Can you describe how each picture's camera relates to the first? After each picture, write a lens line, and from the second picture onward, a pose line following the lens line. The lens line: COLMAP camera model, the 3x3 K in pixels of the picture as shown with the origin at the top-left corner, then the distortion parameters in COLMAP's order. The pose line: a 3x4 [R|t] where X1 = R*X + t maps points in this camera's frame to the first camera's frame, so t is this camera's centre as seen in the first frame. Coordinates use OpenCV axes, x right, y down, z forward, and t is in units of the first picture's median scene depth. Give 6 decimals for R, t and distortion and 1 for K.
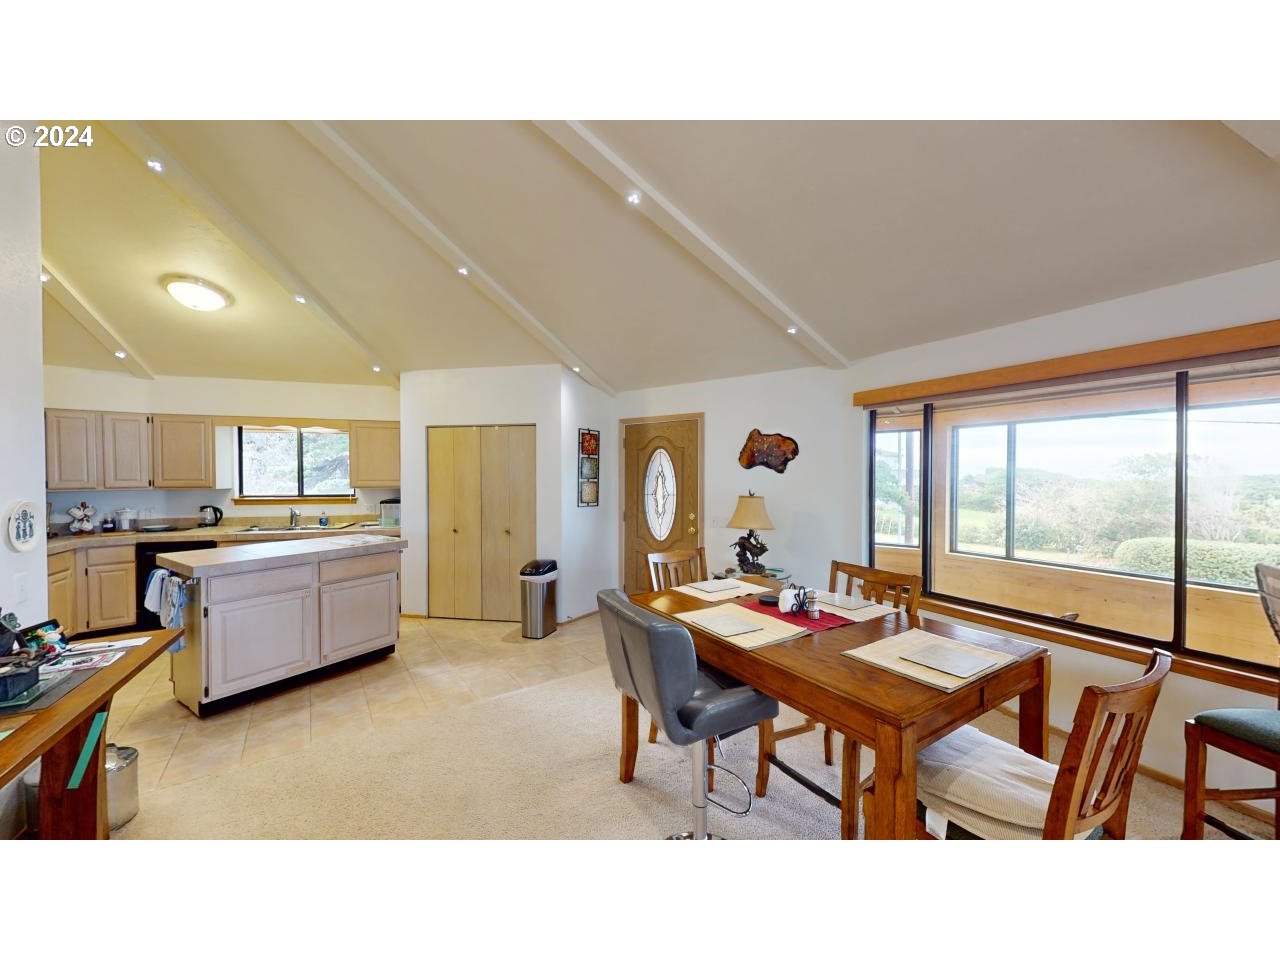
lens RADIAL K [[468.4, 0, 639.2], [0, 468.4, 481.8], [0, 0, 1]] dist [0.000273, -0.000251]
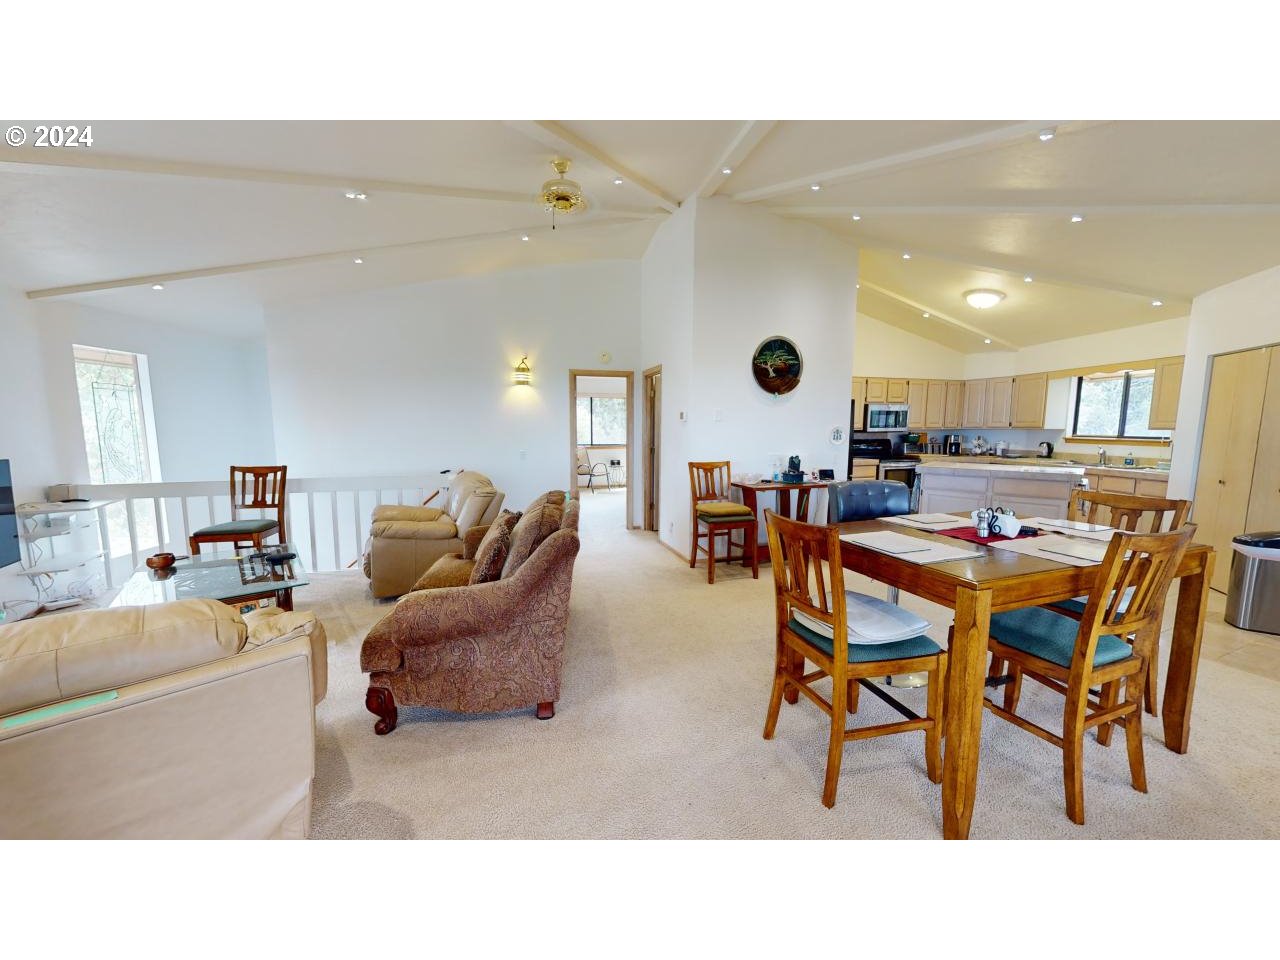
lens RADIAL K [[486.3, 0, 633.7], [0, 486.3, 480.6], [0, 0, 1]] dist [0.000124, -0.000131]
pose [[-0.234040, 0.106717, -0.966352, 0.710899], [-0.016360, 0.993384, 0.113665, 0.023958], [0.972089, 0.042412, -0.230746, 0.215095]]
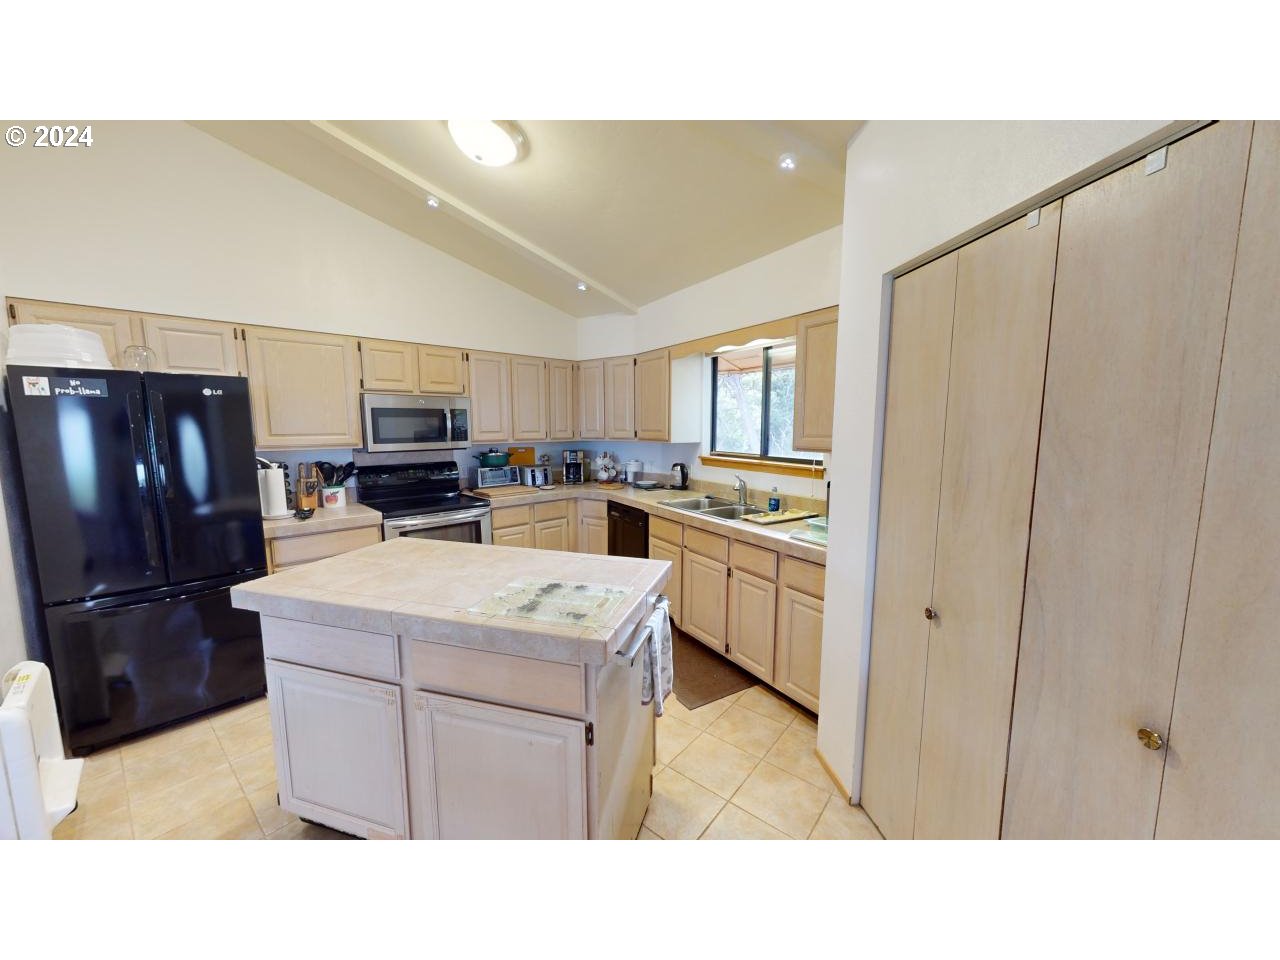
lens RADIAL K [[458.1, 0, 671.5], [0, 458.1, 463.9], [0, 0, 1]] dist [0.000211, 0.000018]
pose [[0.280360, 0.080186, -0.956540, -0.183550], [-0.016092, 0.996757, 0.078840, -0.010296], [0.959760, -0.006711, 0.280742, 0.815292]]
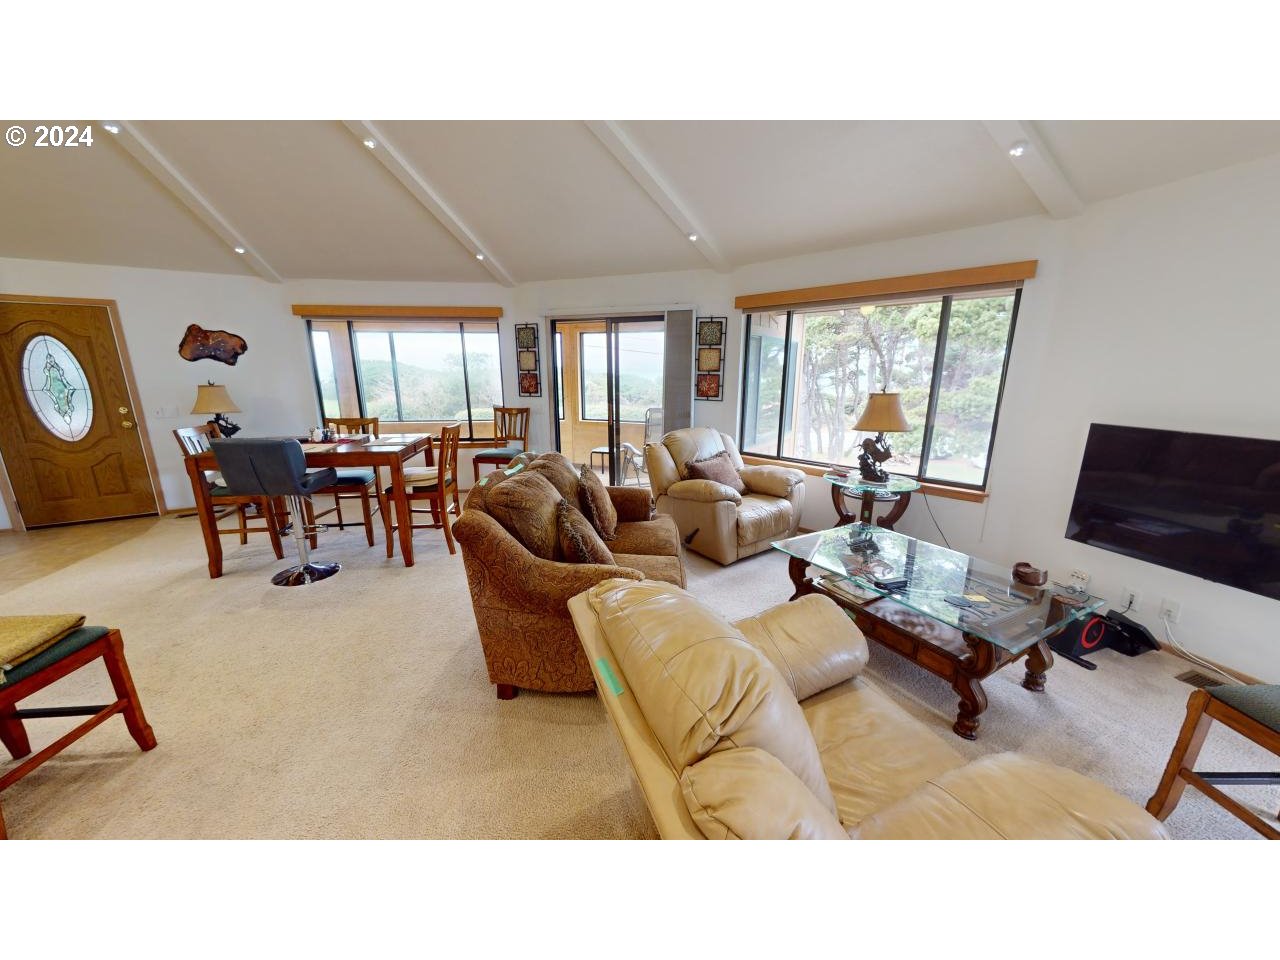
lens RADIAL K [[473.3, 0, 640.0], [0, 473.3, 480.0], [0, 0, 1]] dist [-0.000355, -0.000111]
pose [[0.391169, -0.216299, 0.894540, -0.383869], [0.014590, 0.973324, 0.228969, 0.004710], [-0.920203, -0.076514, 0.383890, -0.392881]]
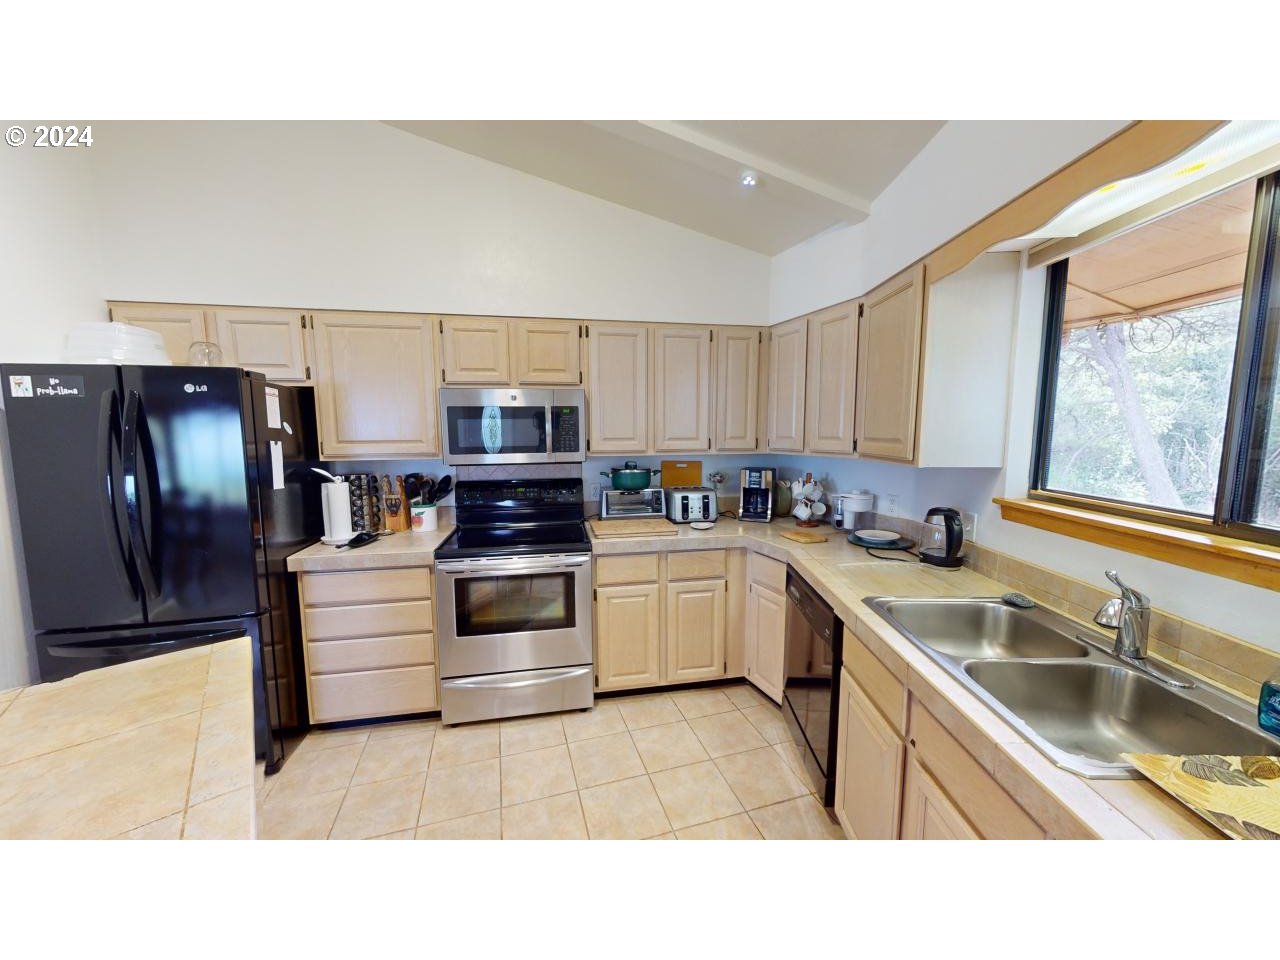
lens RADIAL K [[473.3, 0, 640.0], [0, 473.3, 480.0], [0, 0, 1]] dist [-0.000355, -0.000111]
pose [[-0.345398, 0.100018, -0.933111, -0.504775], [-0.014138, 0.993637, 0.111739, -0.012985], [0.938350, 0.051786, -0.341787, 0.954253]]
